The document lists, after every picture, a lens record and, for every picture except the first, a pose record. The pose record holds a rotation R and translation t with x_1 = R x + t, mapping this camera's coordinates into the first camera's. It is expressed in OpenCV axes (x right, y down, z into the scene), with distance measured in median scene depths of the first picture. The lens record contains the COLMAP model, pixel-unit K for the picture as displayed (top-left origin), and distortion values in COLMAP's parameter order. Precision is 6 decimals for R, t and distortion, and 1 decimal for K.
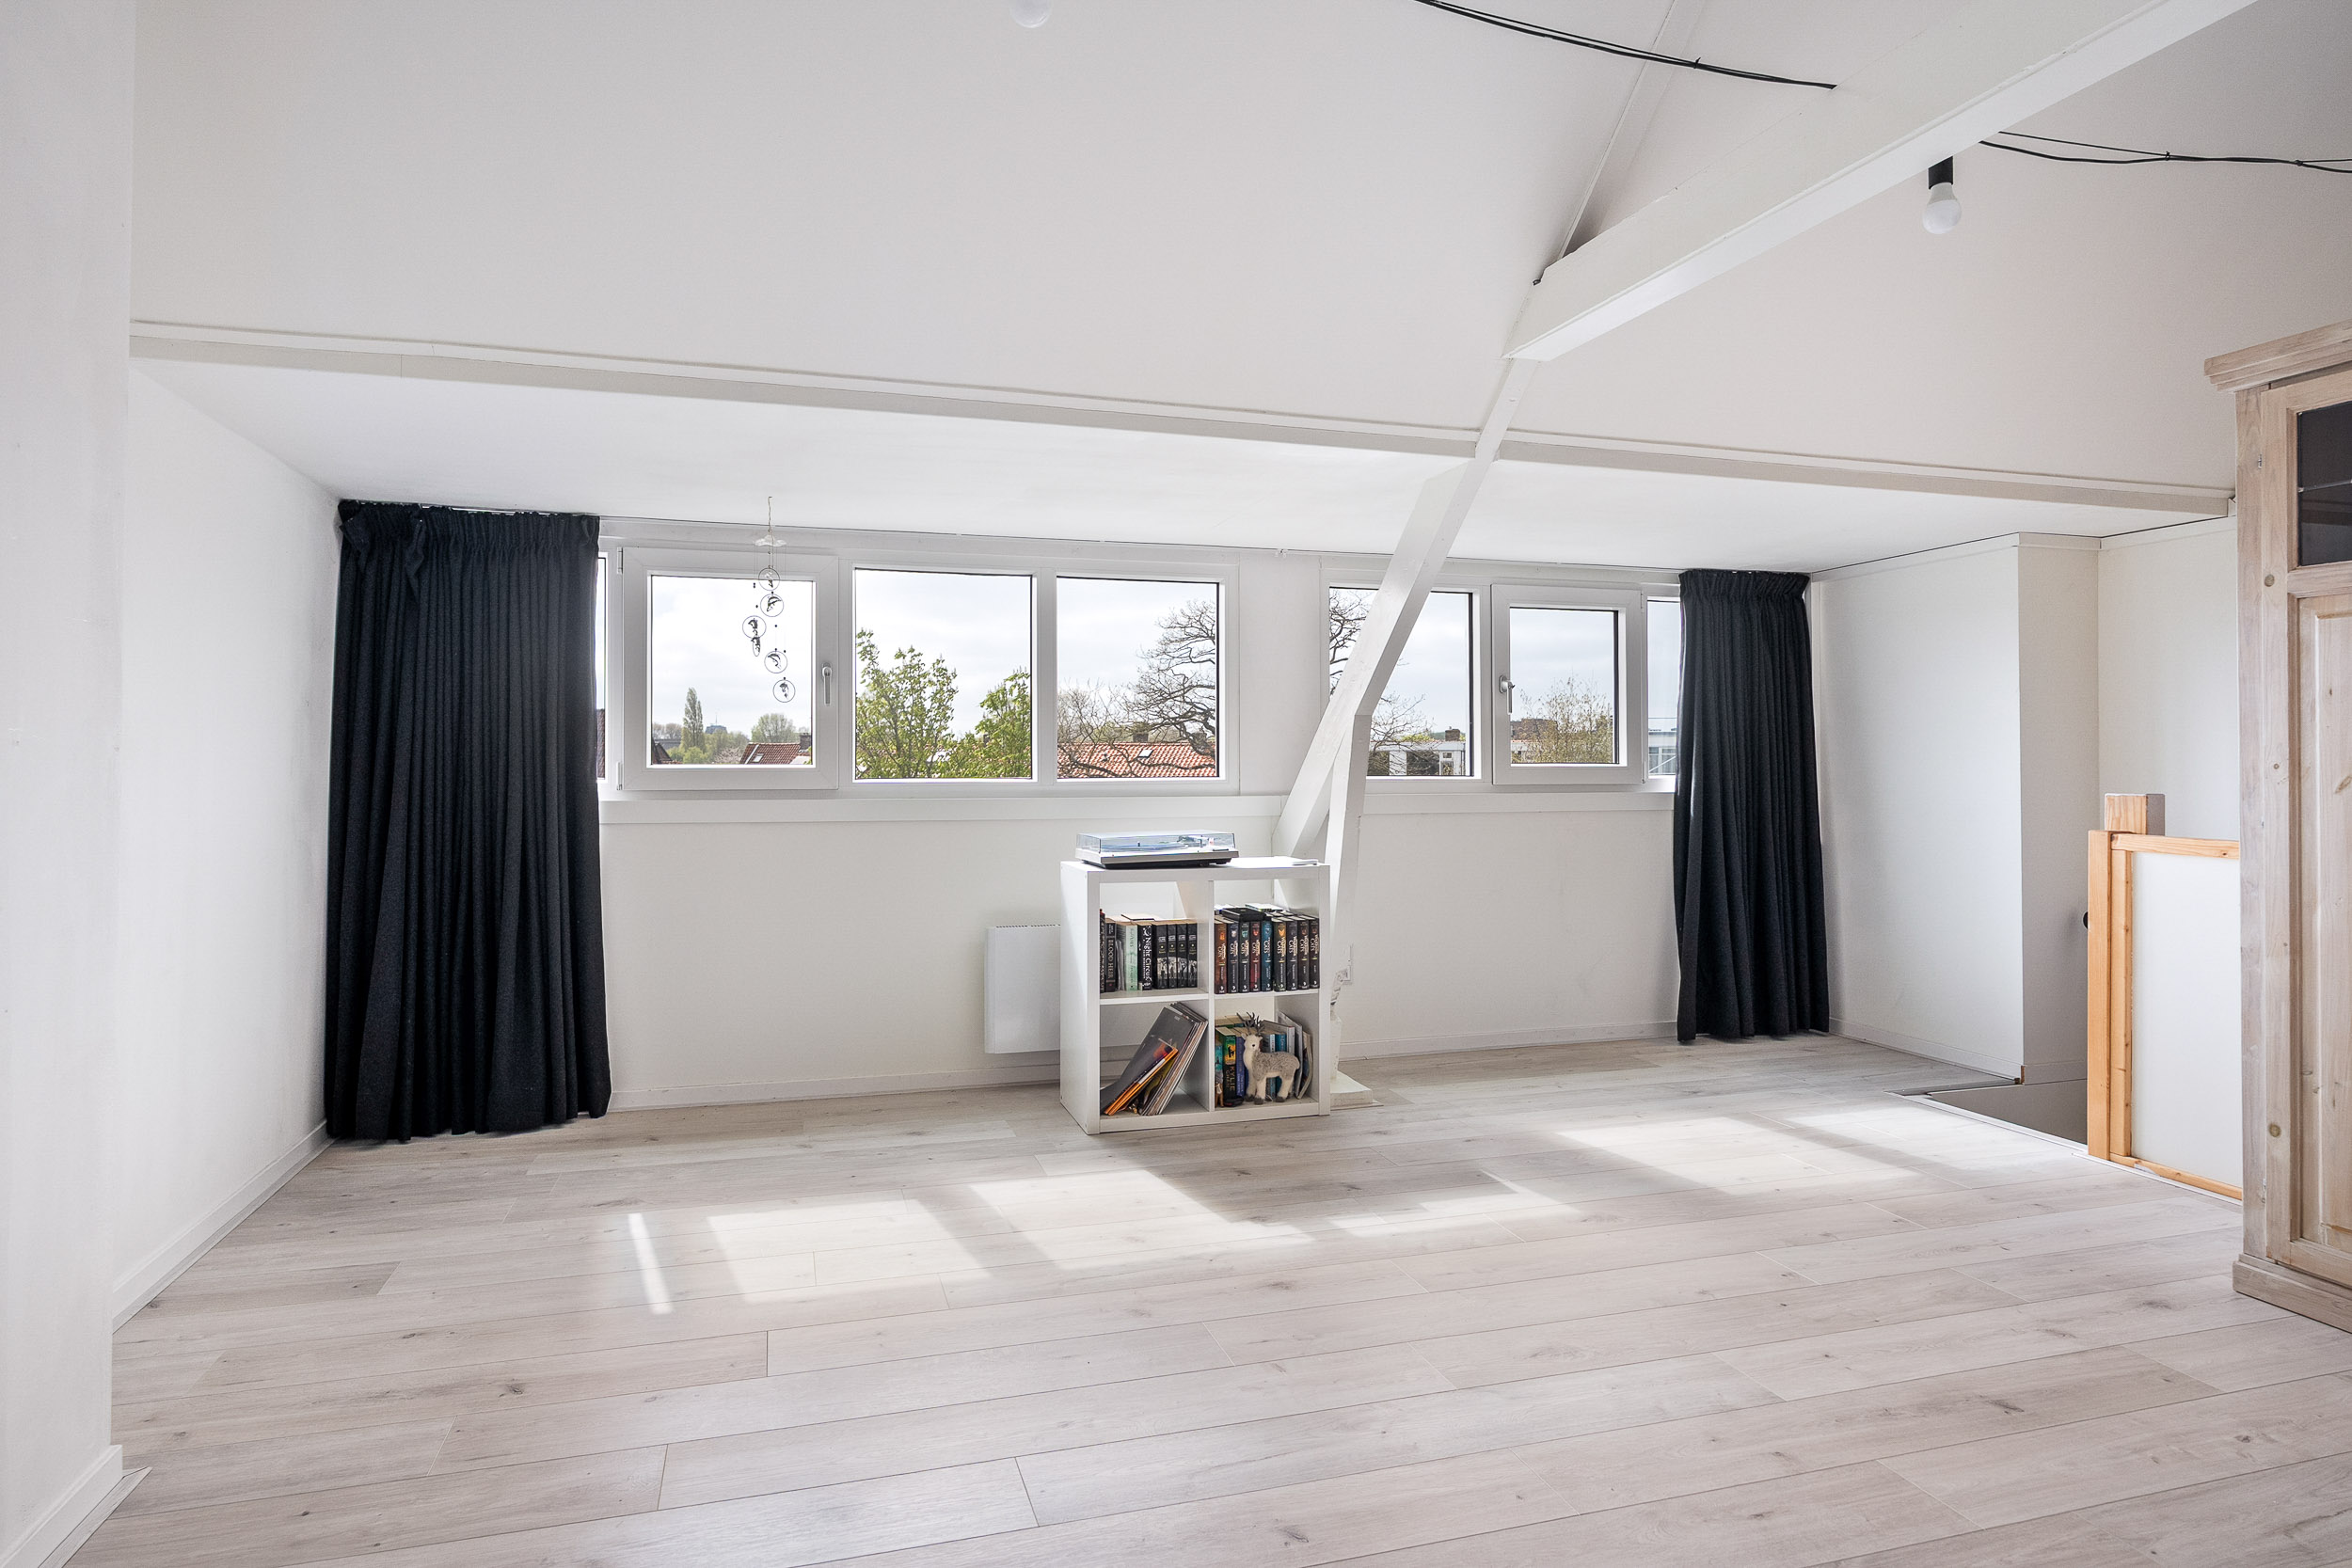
lens RADIAL K [[1359.1, 0, 1176.0], [0, 1359.1, 784.0], [0, 0, 1]] dist [-0.000611, -0.001134]
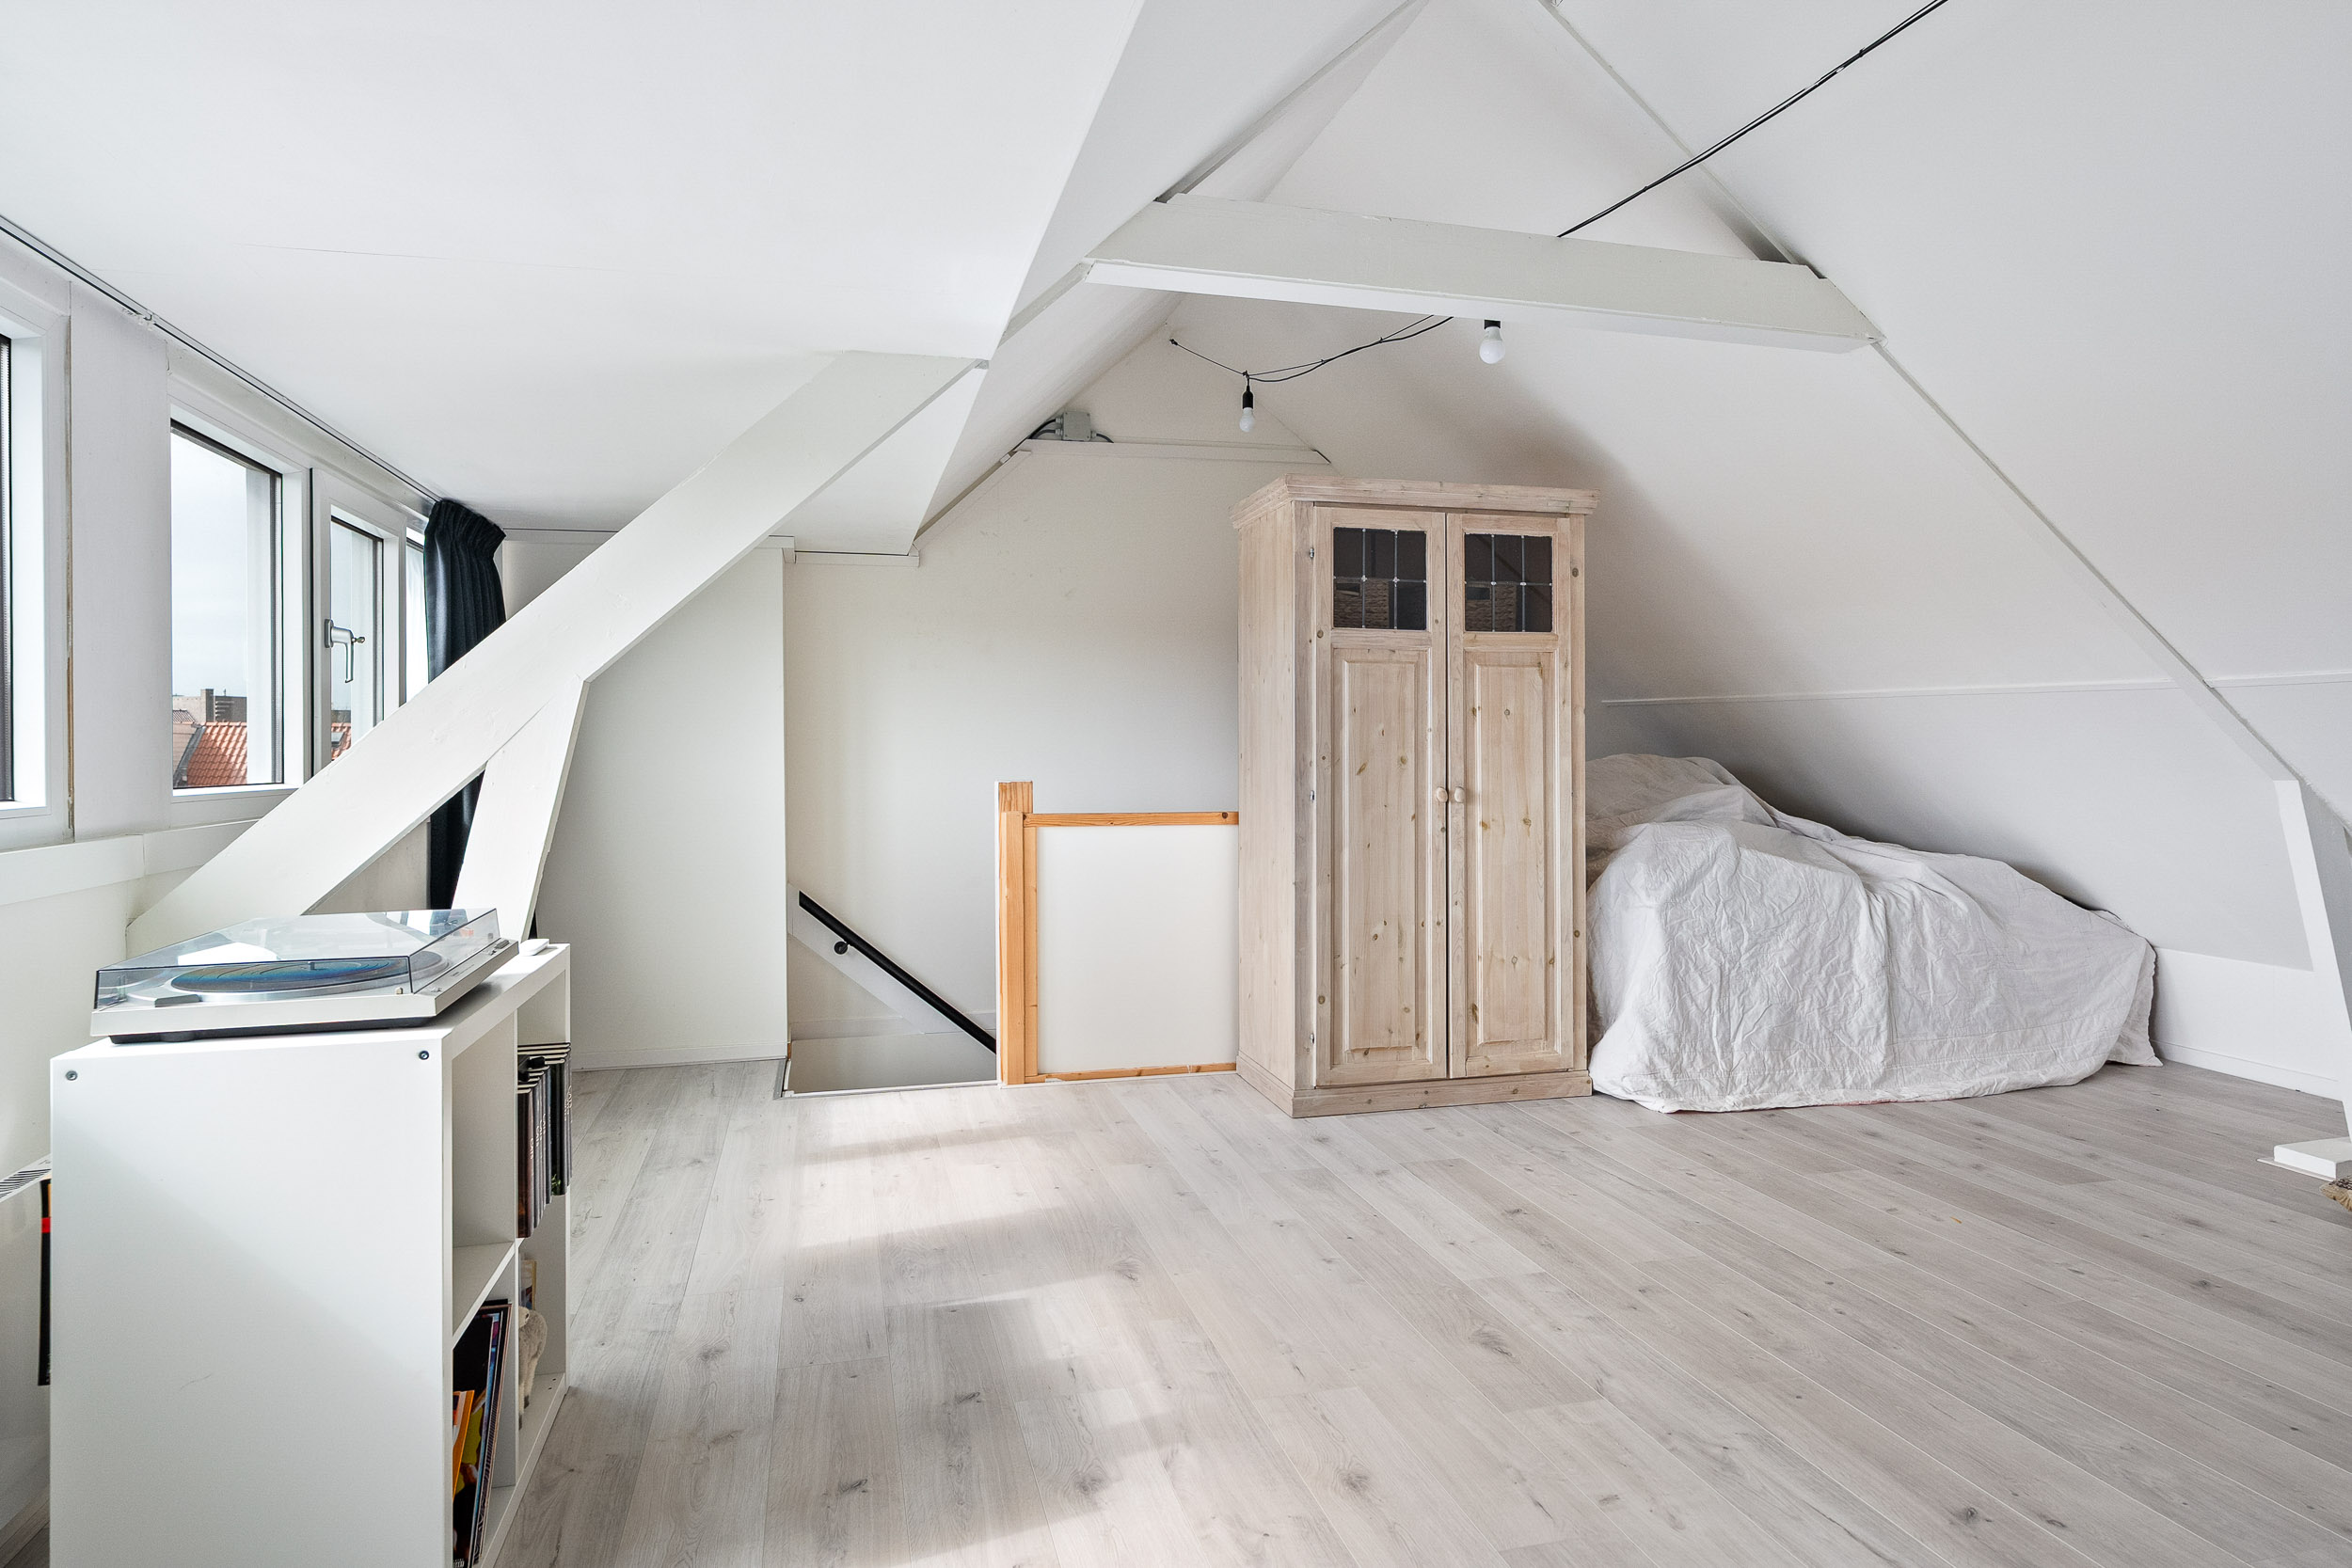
lens RADIAL K [[1324.9, 0, 1177.8], [0, 1324.9, 761.0], [0, 0, 1]] dist [-0.001266, -0.001356]
pose [[0.019933, -0.009224, 0.999759, -0.529232], [0.017320, 0.999811, 0.008879, -0.020257], [-0.999651, 0.017138, 0.020089, 0.904296]]
